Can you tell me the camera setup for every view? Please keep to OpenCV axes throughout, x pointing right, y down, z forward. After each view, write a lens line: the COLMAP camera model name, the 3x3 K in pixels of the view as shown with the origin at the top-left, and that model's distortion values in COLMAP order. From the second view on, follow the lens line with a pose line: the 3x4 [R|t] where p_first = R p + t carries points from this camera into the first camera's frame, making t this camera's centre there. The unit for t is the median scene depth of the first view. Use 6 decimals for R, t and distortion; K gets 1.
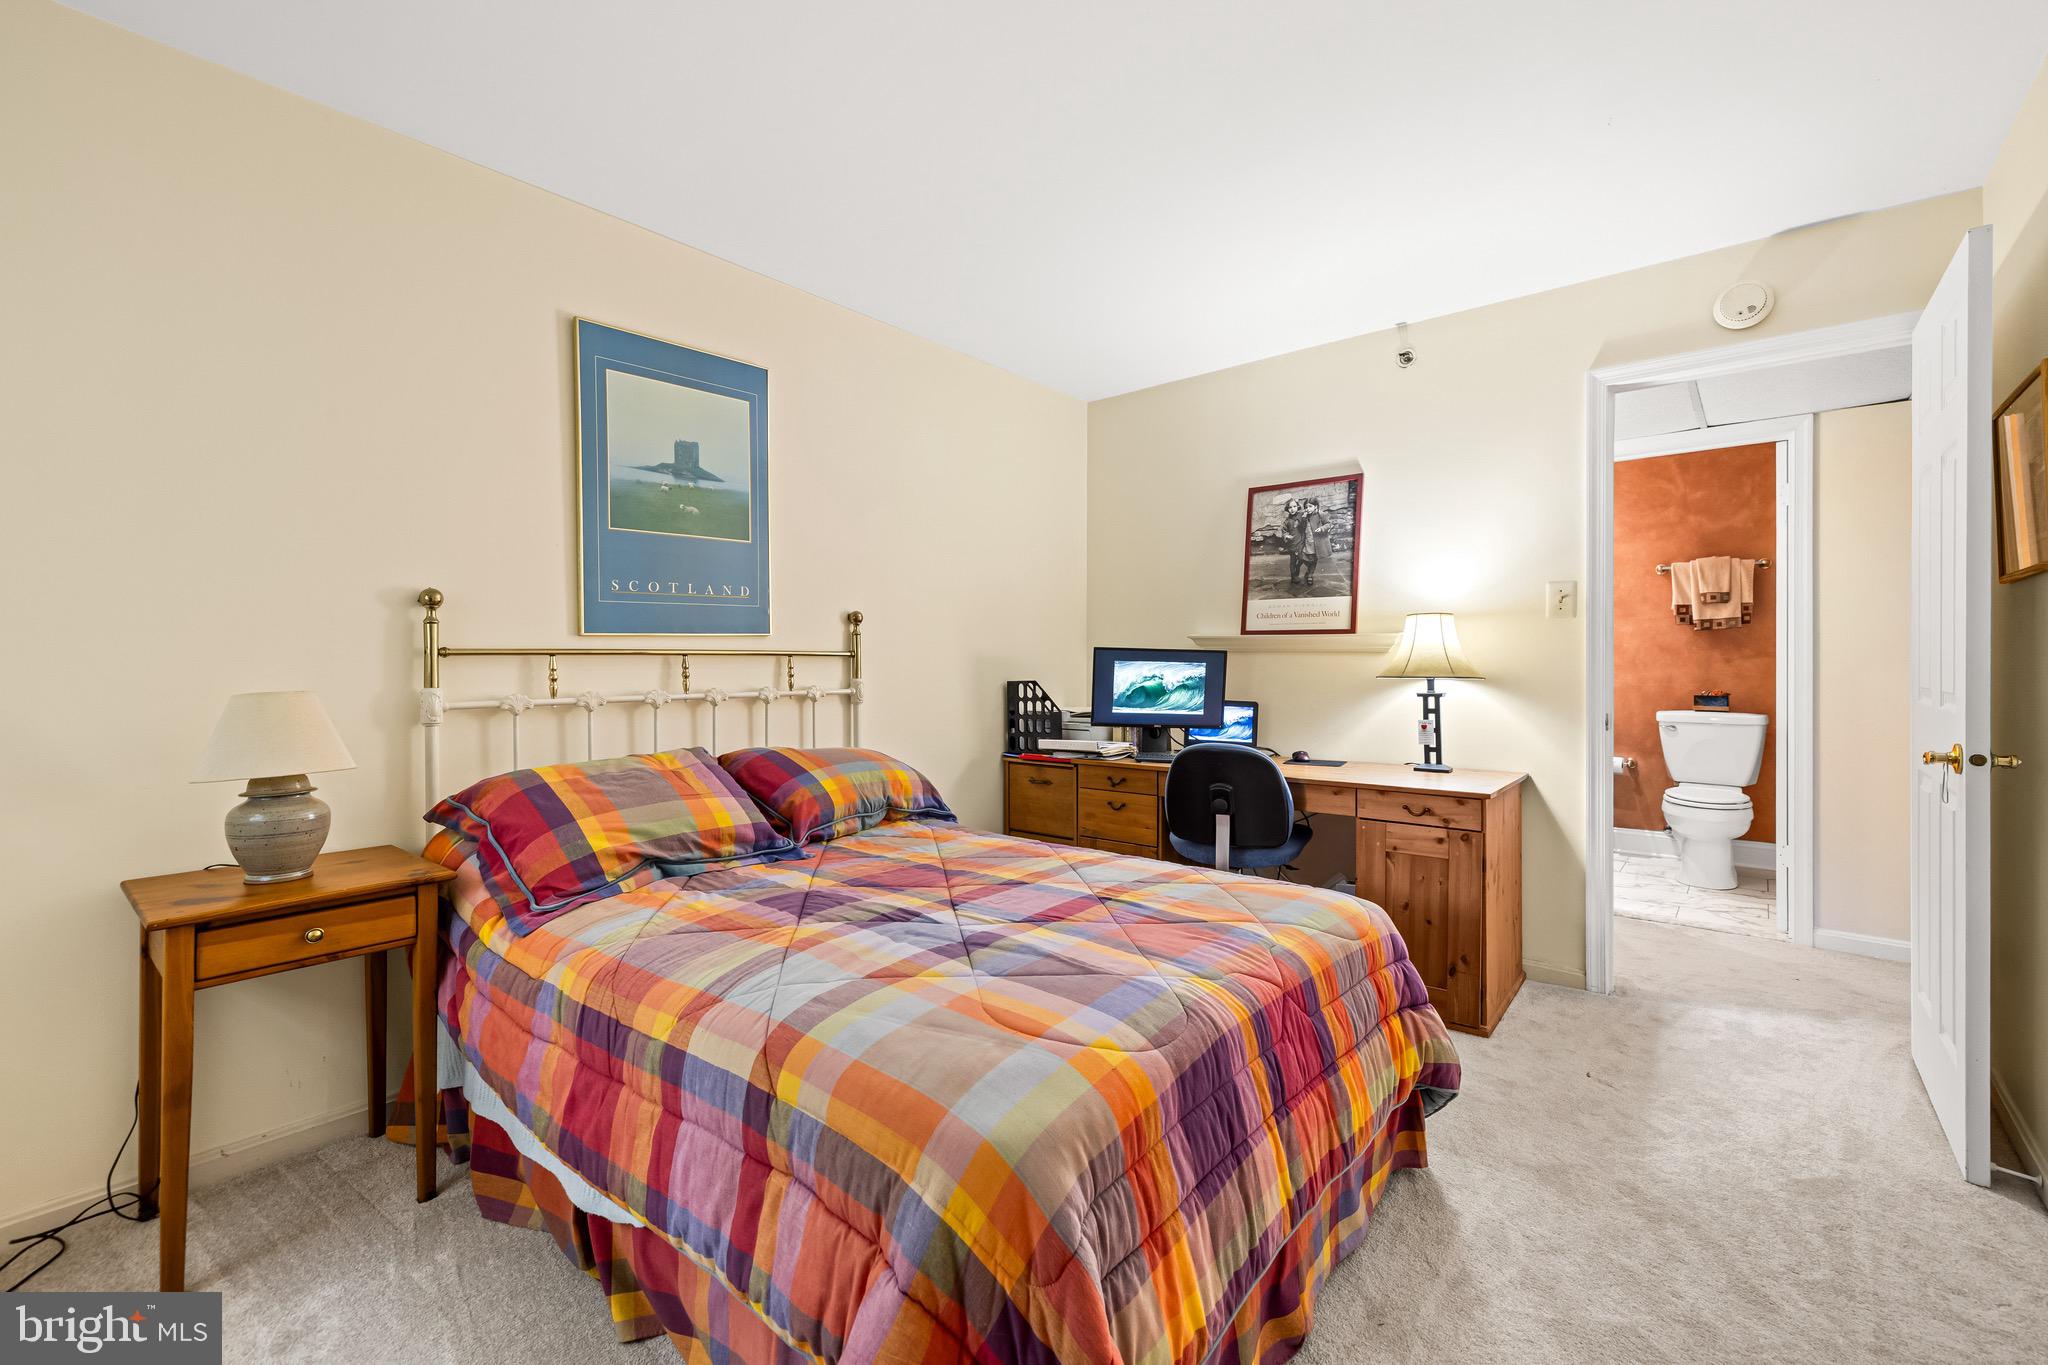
lens RADIAL K [[886.5, 0, 1026.5], [0, 886.5, 666.8], [0, 0, 1]] dist [0.000769, -0.000083]
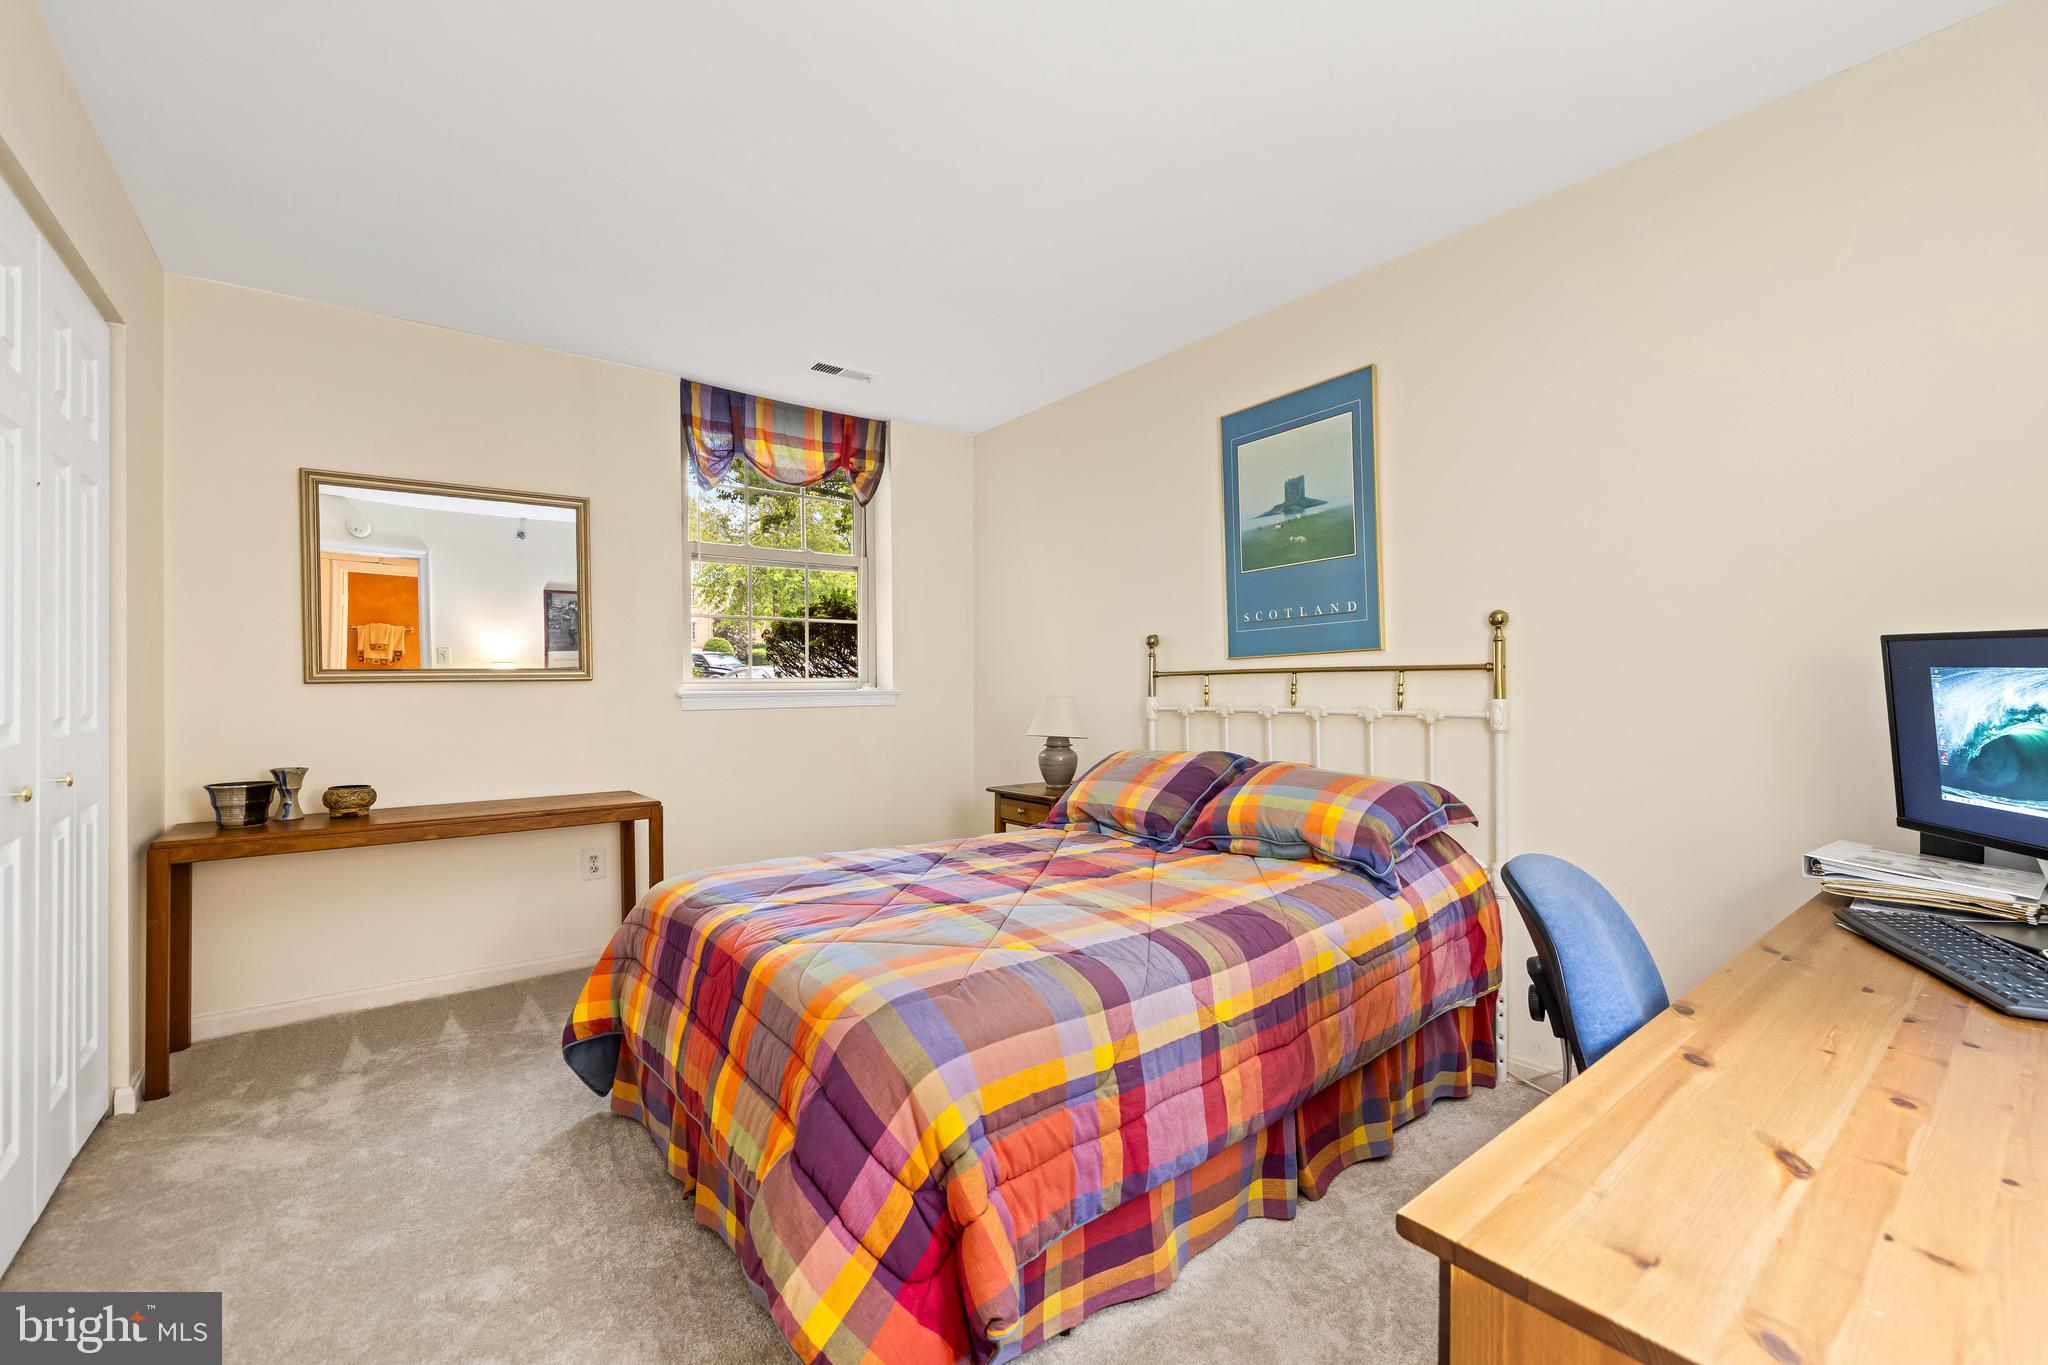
lens RADIAL K [[894.4, 0, 1025.9], [0, 894.4, 699.7], [0, 0, 1]] dist [0.000436, -0.000050]
pose [[-0.229734, 0.012747, -0.973170, 0.777026], [-0.005580, 0.999881, 0.014414, 0.005061], [0.973238, 0.008741, -0.229635, 0.942057]]
